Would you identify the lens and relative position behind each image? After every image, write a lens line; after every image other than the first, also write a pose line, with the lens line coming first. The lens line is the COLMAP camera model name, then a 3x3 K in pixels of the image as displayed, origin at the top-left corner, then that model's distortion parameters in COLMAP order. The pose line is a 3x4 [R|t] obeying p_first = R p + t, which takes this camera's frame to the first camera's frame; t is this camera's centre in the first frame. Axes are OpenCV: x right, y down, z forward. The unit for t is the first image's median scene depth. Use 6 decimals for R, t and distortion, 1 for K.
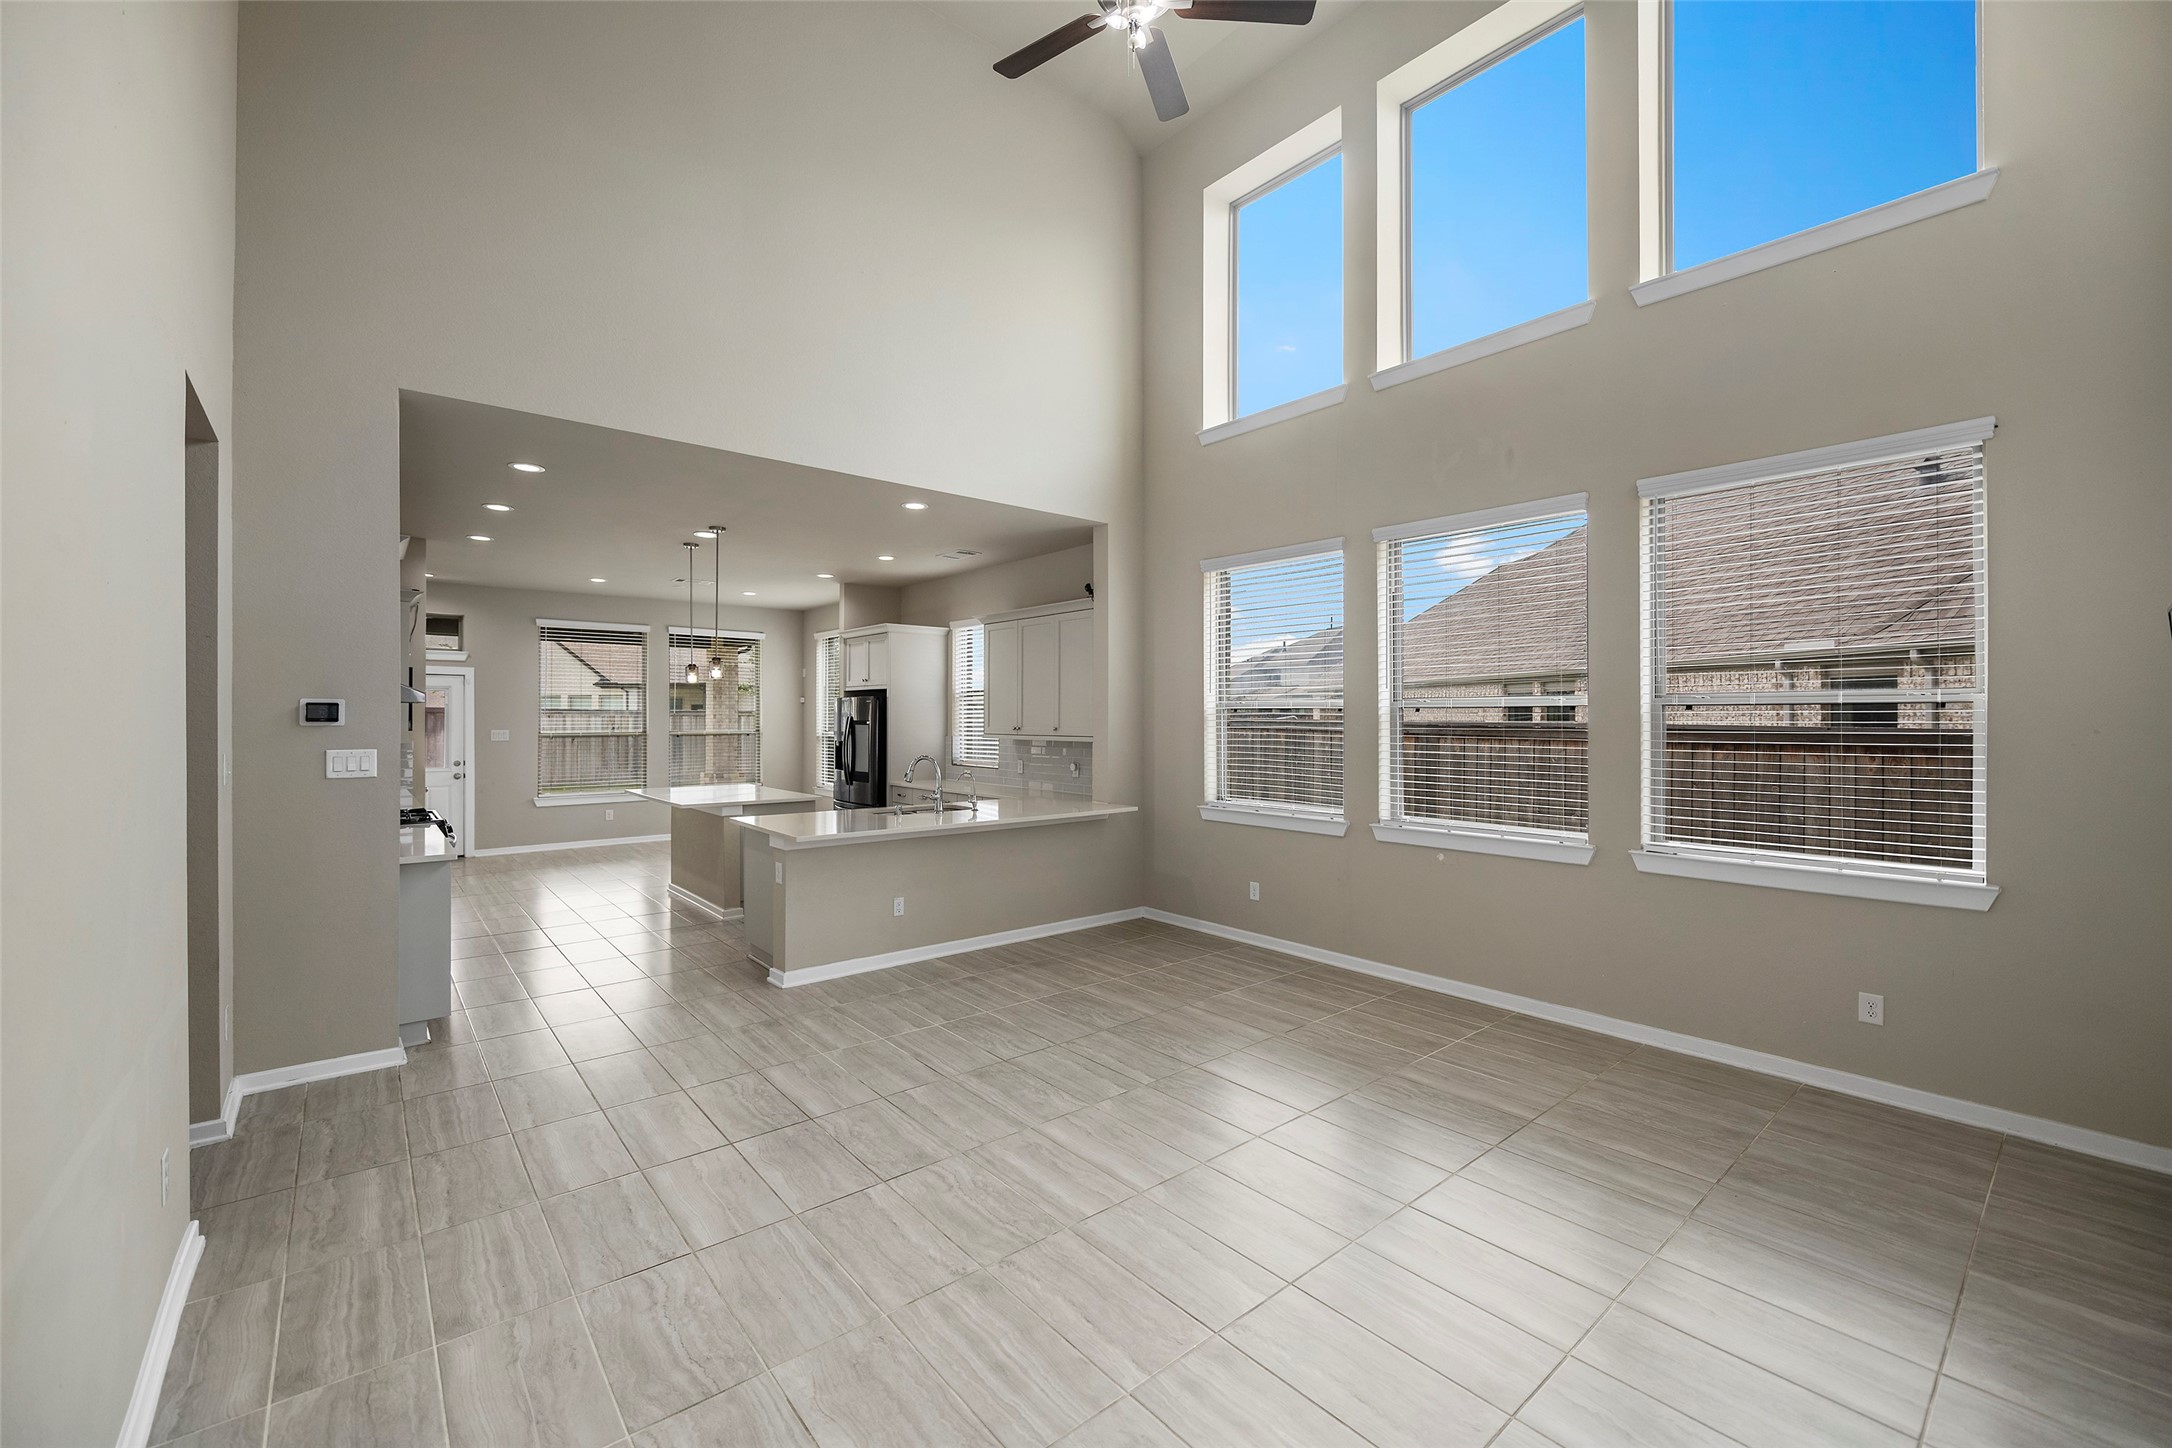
lens RADIAL K [[872.1, 0, 1087.9], [0, 872.1, 713.0], [0, 0, 1]] dist [-0.006061, -0.000751]
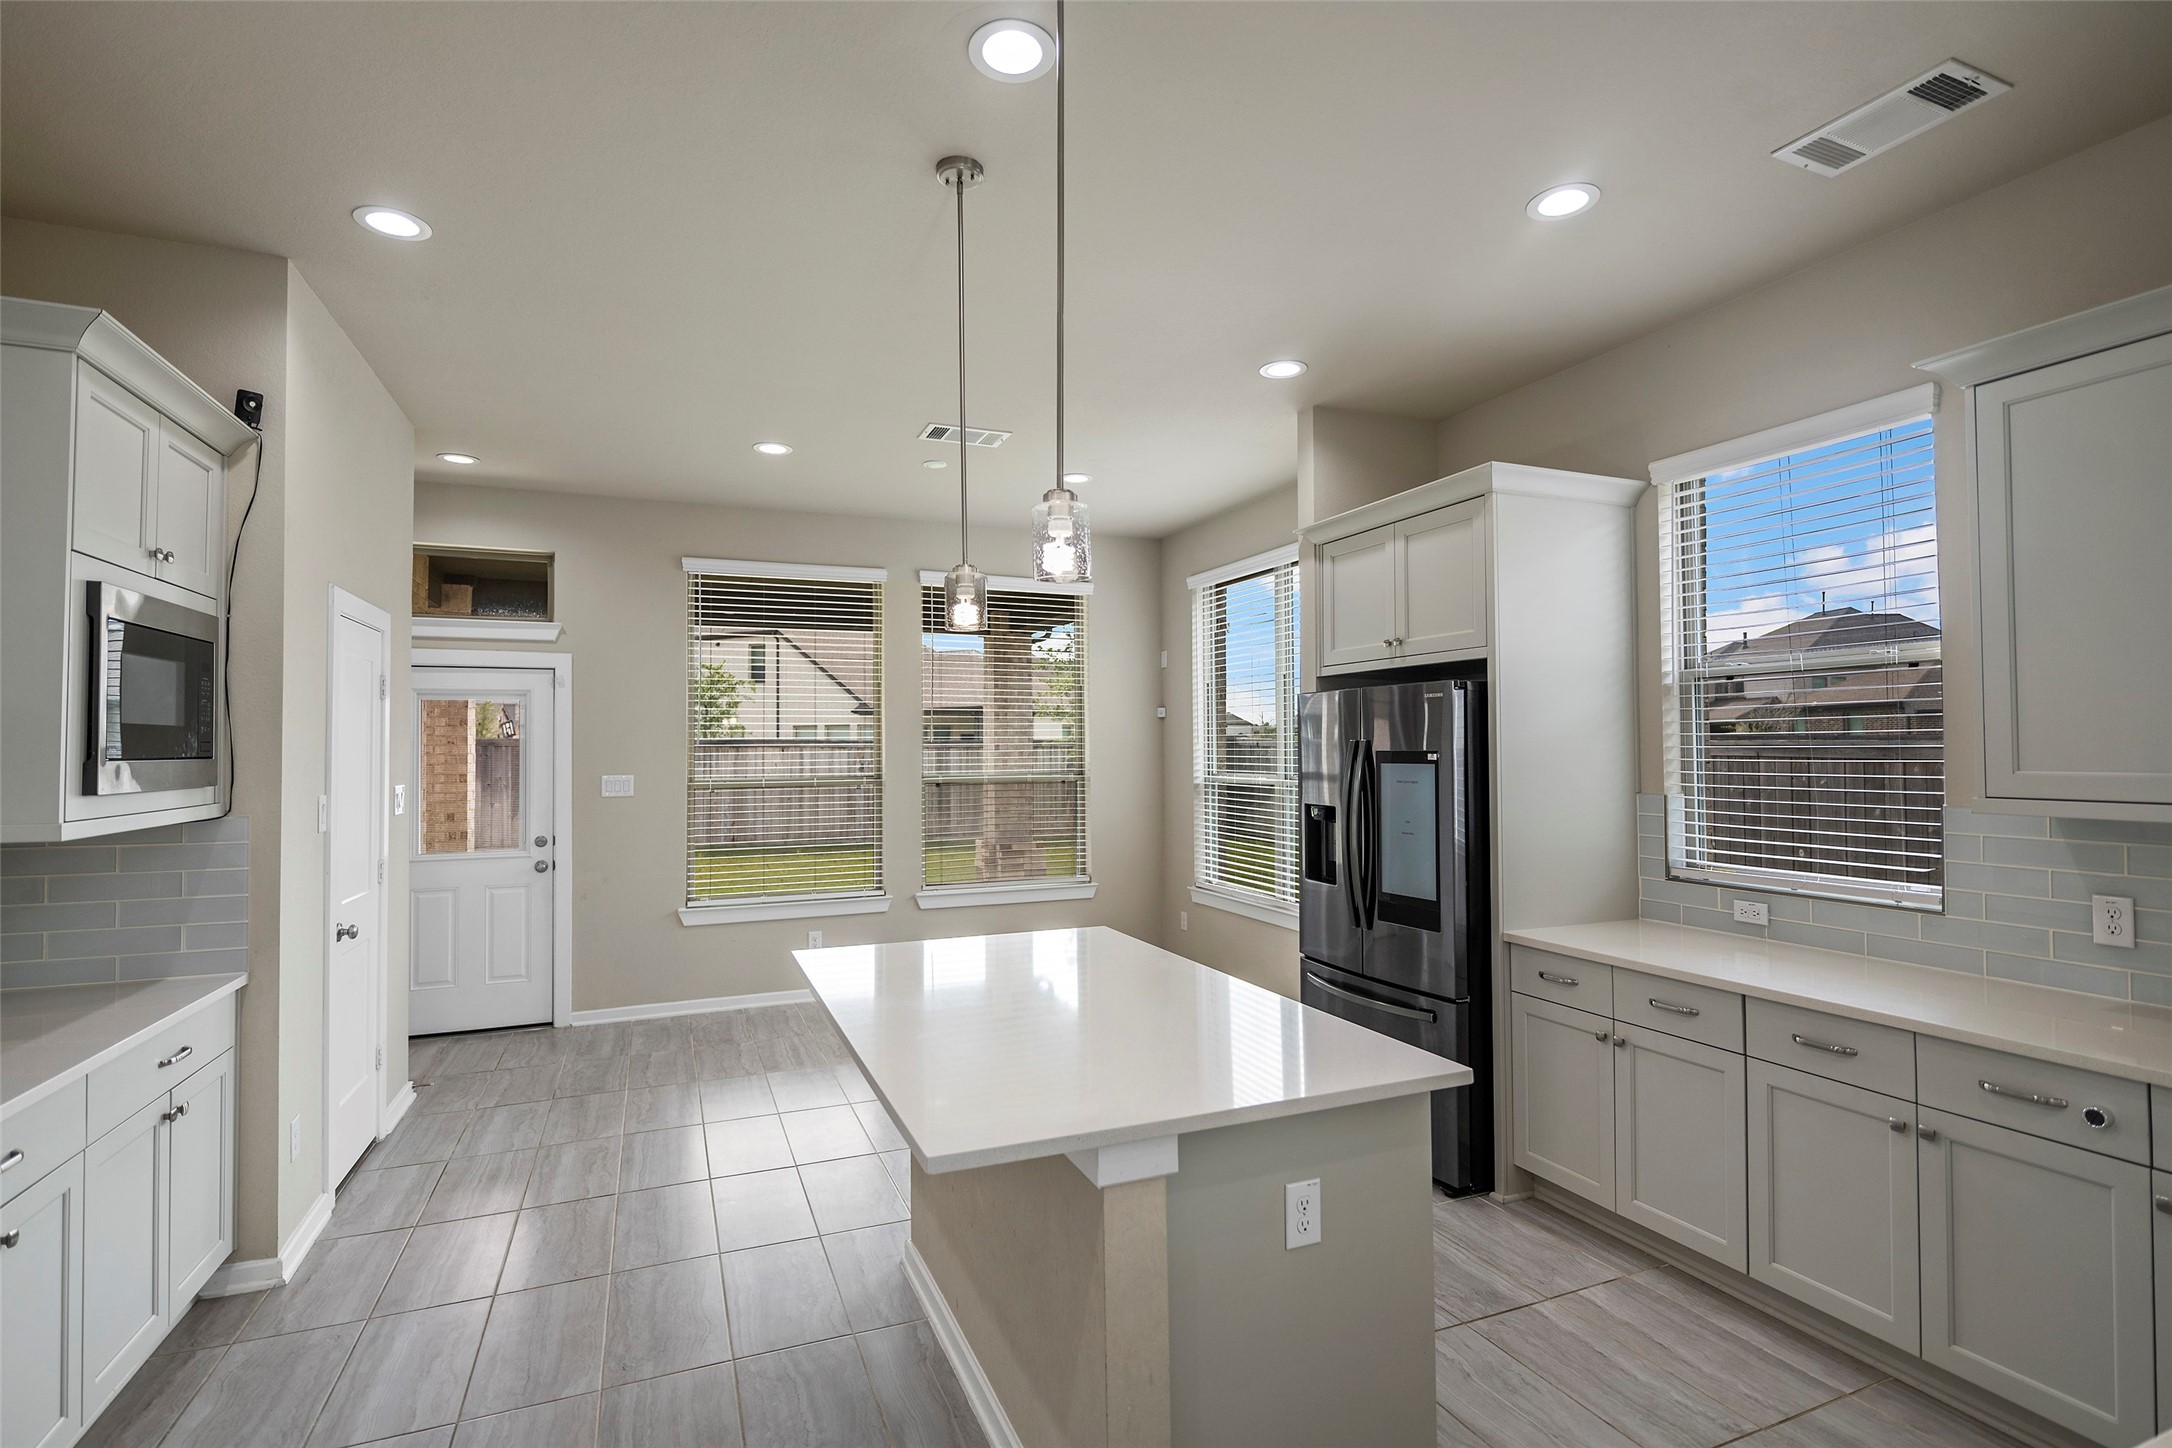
lens RADIAL K [[1032.8, 0, 1083.2], [0, 1032.8, 729.9], [0, 0, 1]] dist [-0.002181, -0.000854]
pose [[0.952594, -0.013425, -0.303948, -0.333632], [0.009568, 0.999854, -0.014174, 0.006153], [0.304094, 0.010594, 0.952583, 0.729631]]
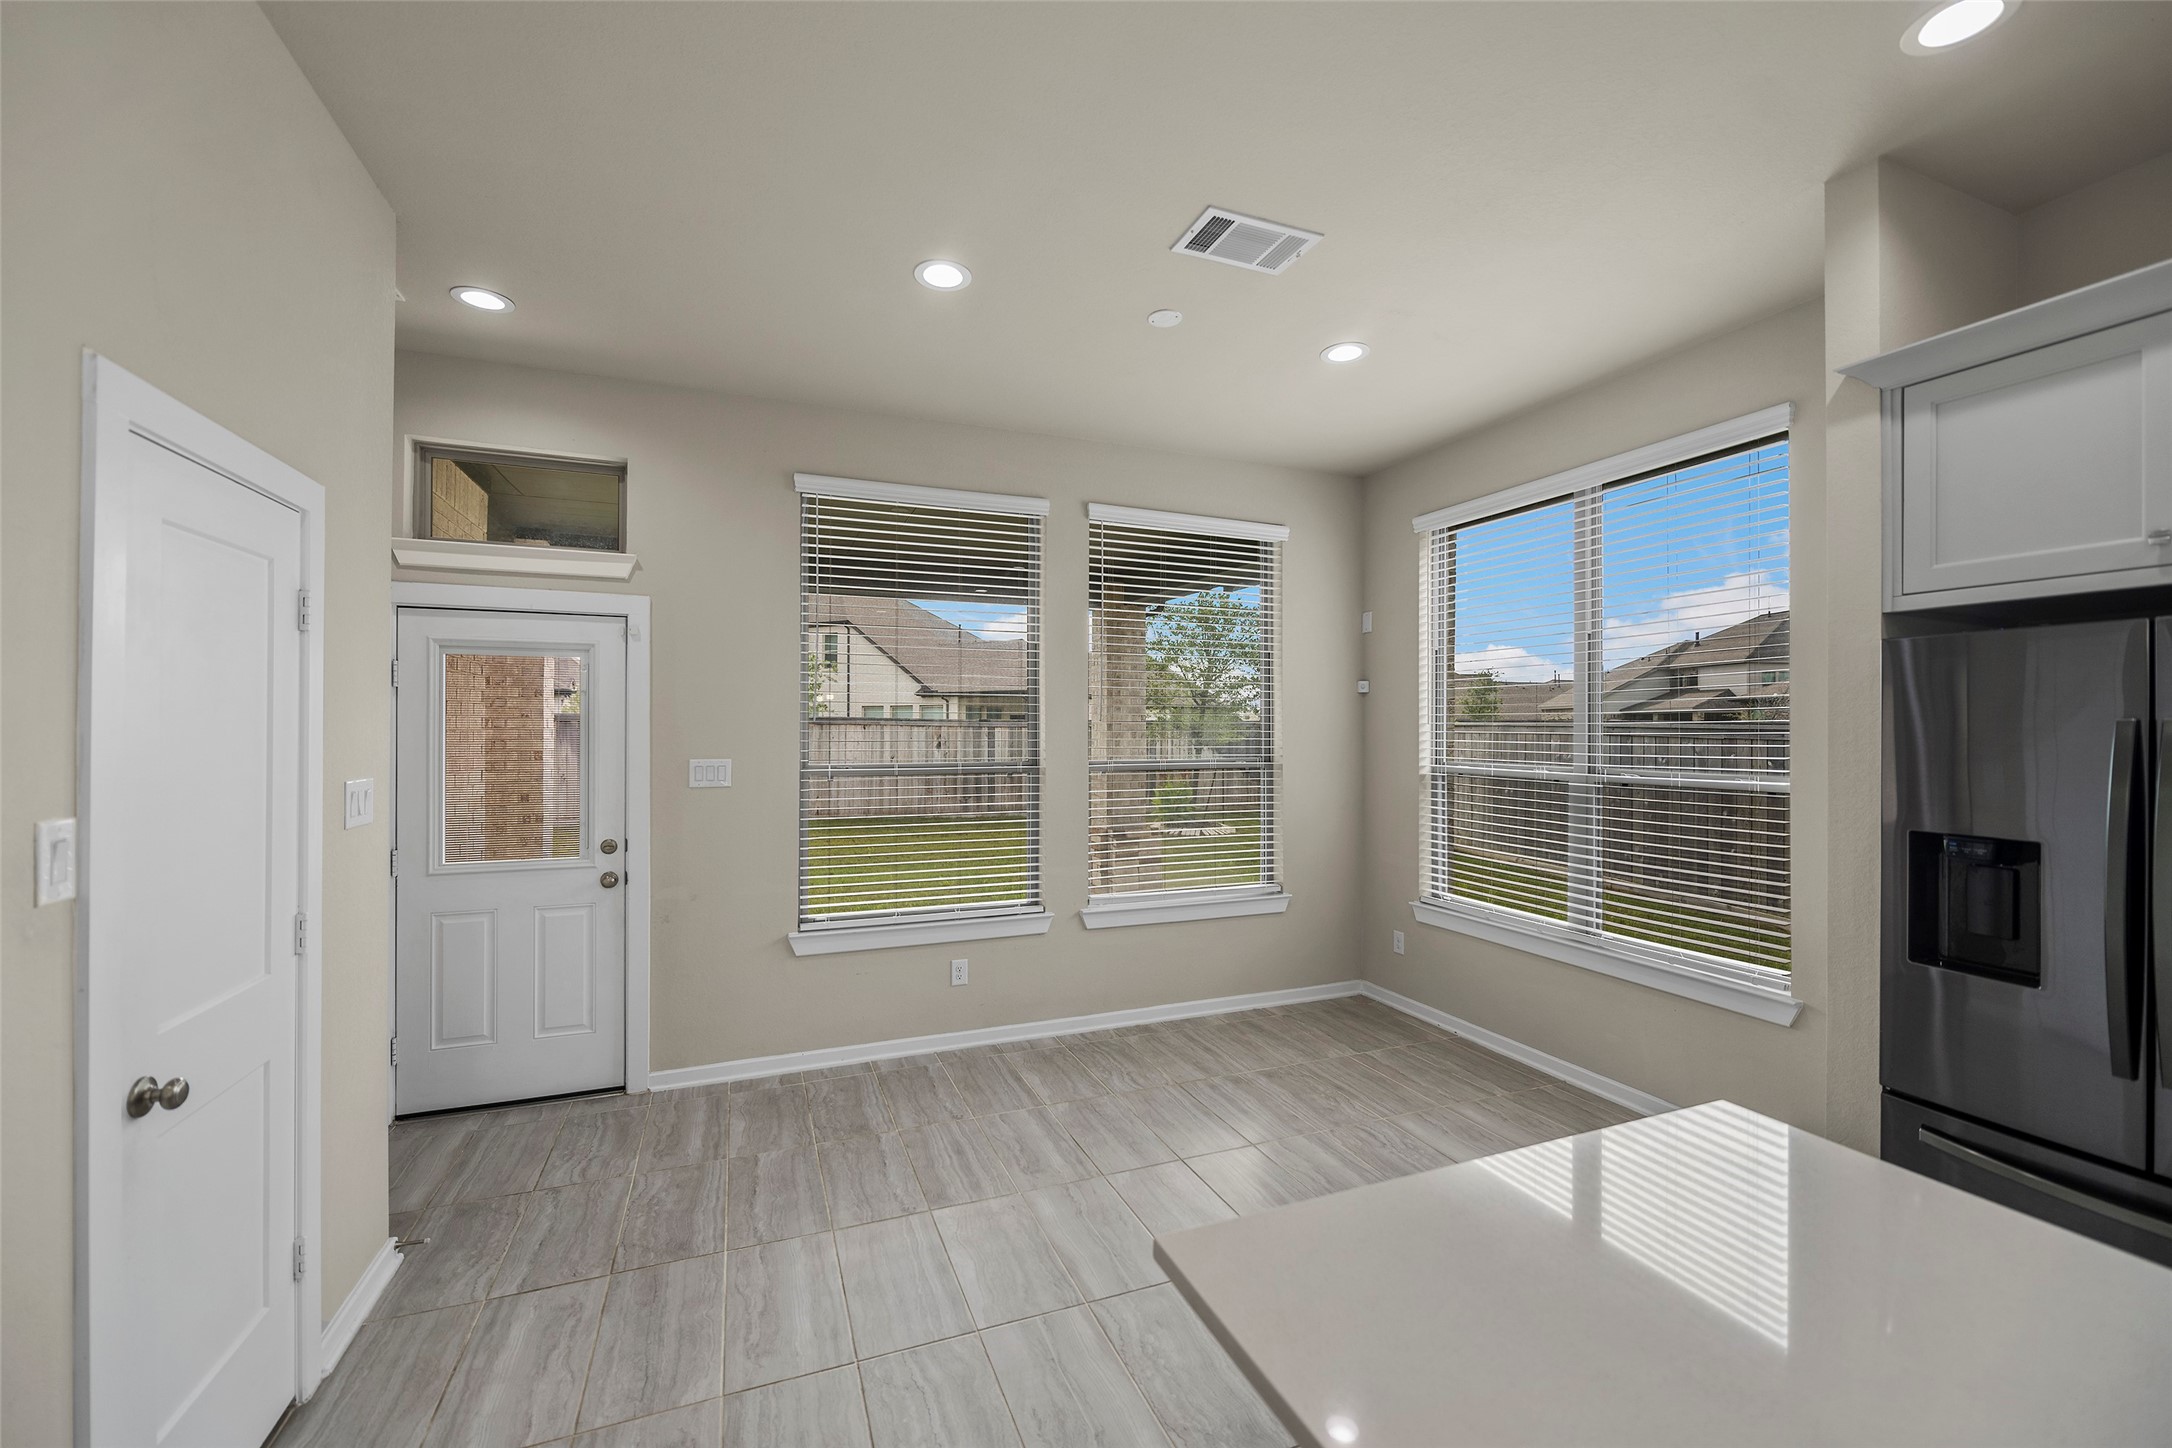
lens RADIAL K [[872.1, 0, 1080.2], [0, 872.1, 730.2], [0, 0, 1]] dist [-0.006061, -0.000751]
pose [[0.946615, 0.002073, -0.322361, -0.571993], [-0.000360, 0.999986, 0.005371, 0.006947], [0.322367, -0.004968, 0.946602, 0.991865]]
